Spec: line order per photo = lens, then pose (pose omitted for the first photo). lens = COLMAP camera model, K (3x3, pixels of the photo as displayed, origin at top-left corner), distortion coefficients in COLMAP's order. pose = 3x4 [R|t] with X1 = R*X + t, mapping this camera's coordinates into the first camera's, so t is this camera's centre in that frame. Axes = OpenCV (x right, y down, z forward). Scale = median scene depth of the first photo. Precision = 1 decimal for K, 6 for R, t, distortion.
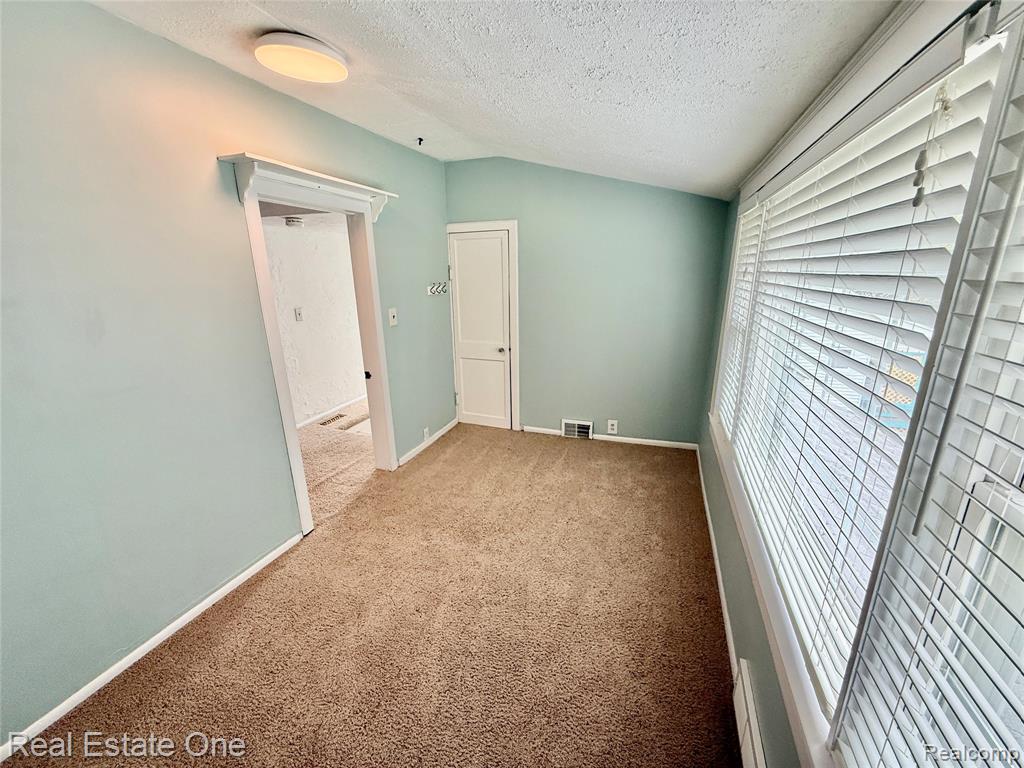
lens RADIAL K [[408.0, 0, 509.5], [0, 408.0, 383.8], [0, 0, 1]] dist [-0.001257, 0.000180]
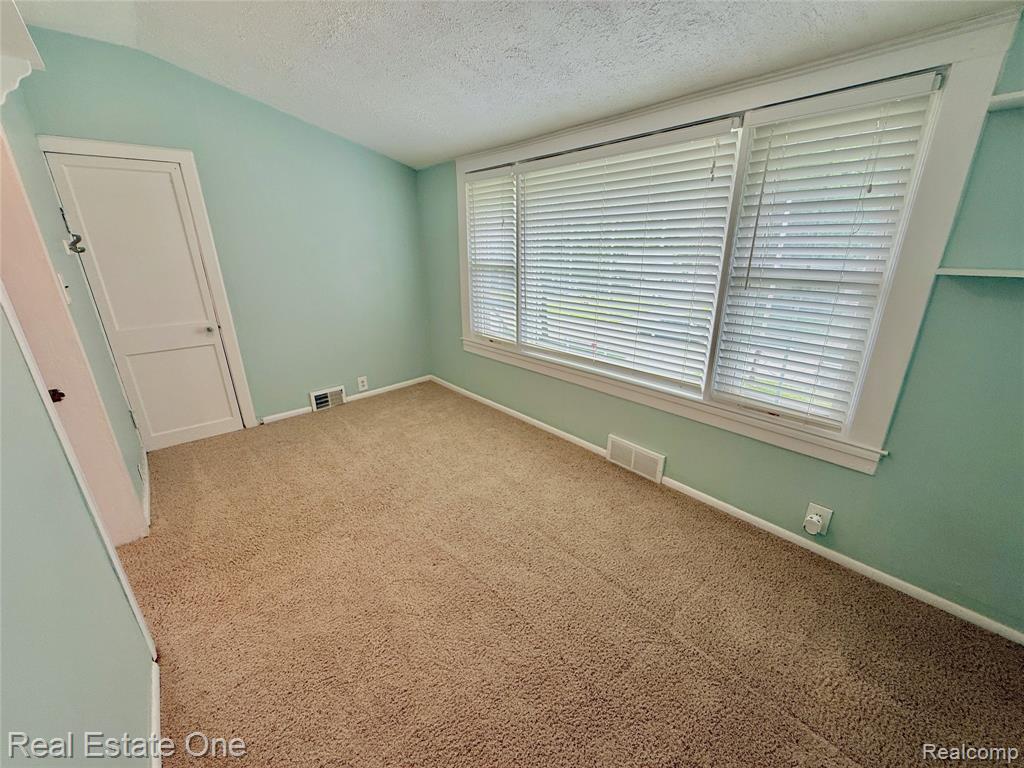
lens RADIAL K [[408.0, 0, 511.4], [0, 408.0, 383.0], [0, 0, 1]] dist [-0.001257, 0.000180]
pose [[0.477198, -0.277148, 0.833949, -0.439741], [0.239332, 0.954084, 0.180123, 0.009580], [-0.845578, 0.113636, 0.521617, 0.159370]]
